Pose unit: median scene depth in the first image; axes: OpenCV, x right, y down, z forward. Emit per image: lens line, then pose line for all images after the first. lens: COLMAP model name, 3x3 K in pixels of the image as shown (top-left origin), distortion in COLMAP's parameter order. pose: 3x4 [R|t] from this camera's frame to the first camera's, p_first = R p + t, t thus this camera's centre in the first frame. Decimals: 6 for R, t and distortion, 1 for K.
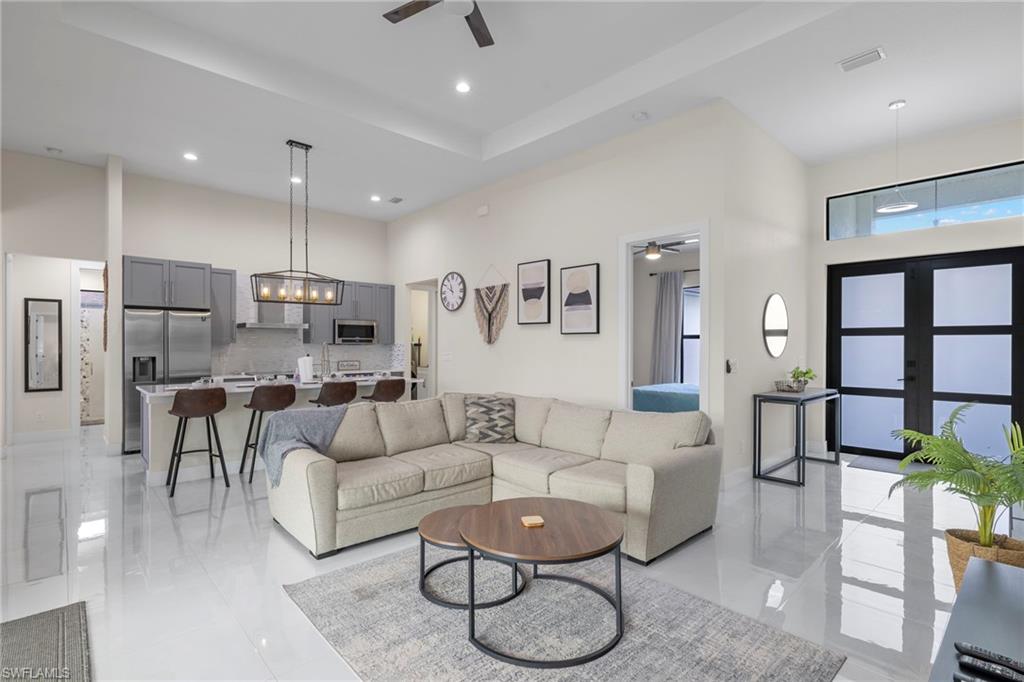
lens RADIAL K [[490.6, 0, 507.4], [0, 490.6, 341.2], [0, 0, 1]] dist [0.002522, 0.001220]
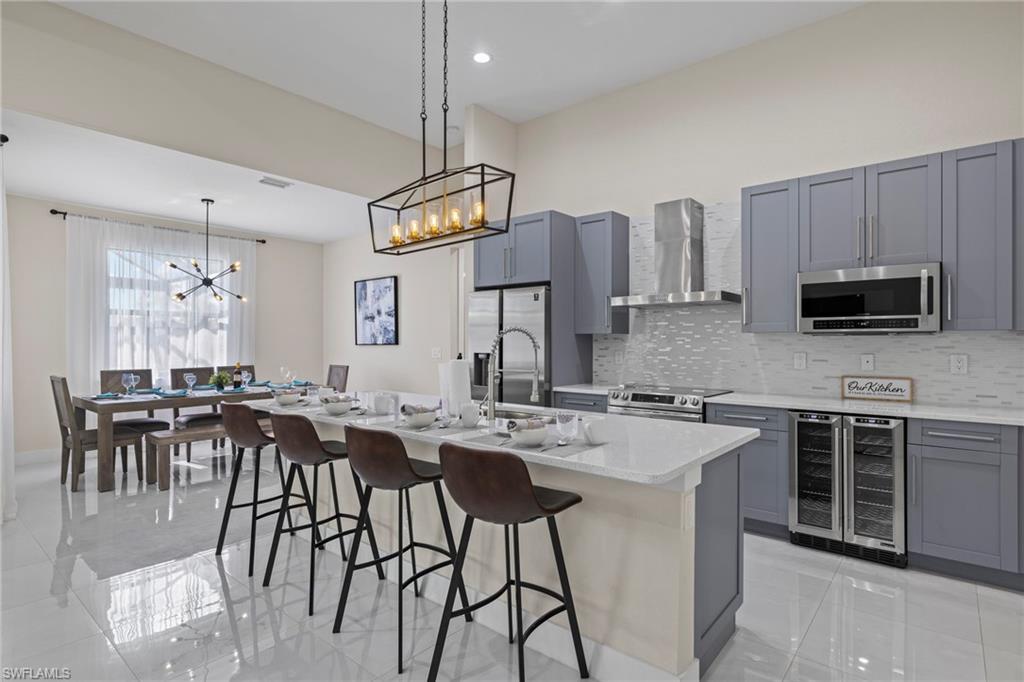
lens RADIAL K [[523.9, 0, 511.5], [0, 523.9, 341.8], [0, 0, 1]] dist [-0.001776, 0.000149]
pose [[0.124747, -0.002119, -0.992186, 0.064892], [0.008385, 0.999964, -0.001082, 0.013406], [0.992153, -0.008184, 0.124761, 0.825944]]
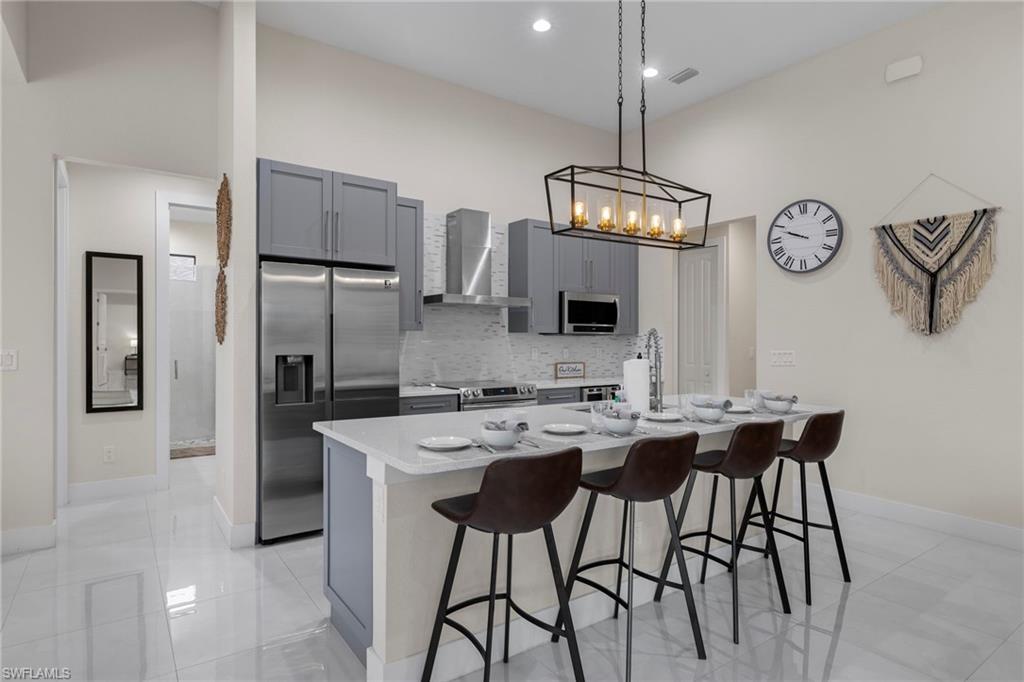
lens RADIAL K [[564.3, 0, 511.4], [0, 564.3, 333.5], [0, 0, 1]] dist [0.007665, 0.000505]
pose [[0.991822, 0.006339, -0.127471, -0.381408], [-0.006430, 0.999979, -0.000297, 0.006760], [0.127466, 0.001114, 0.991842, 0.384301]]
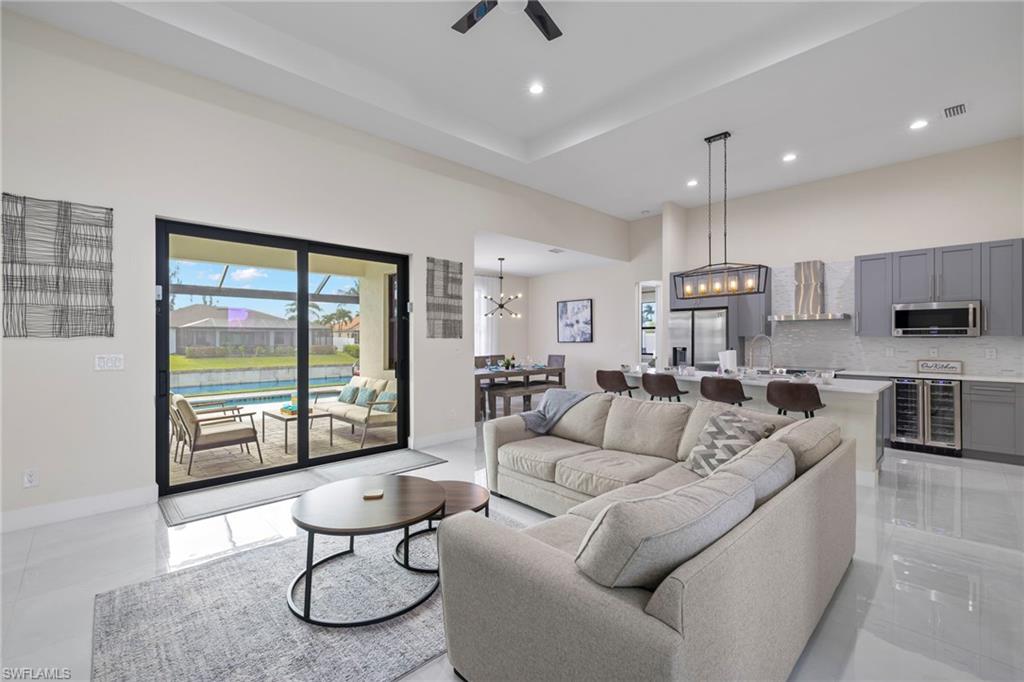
lens RADIAL K [[440.0, 0, 510.9], [0, 440.0, 338.4], [0, 0, 1]] dist [0.003969, 0.000410]
pose [[0.018077, -0.002501, -0.999833, 0.379079], [0.009316, 0.999954, -0.002333, 0.005057], [0.999793, -0.009272, 0.018099, 0.461606]]
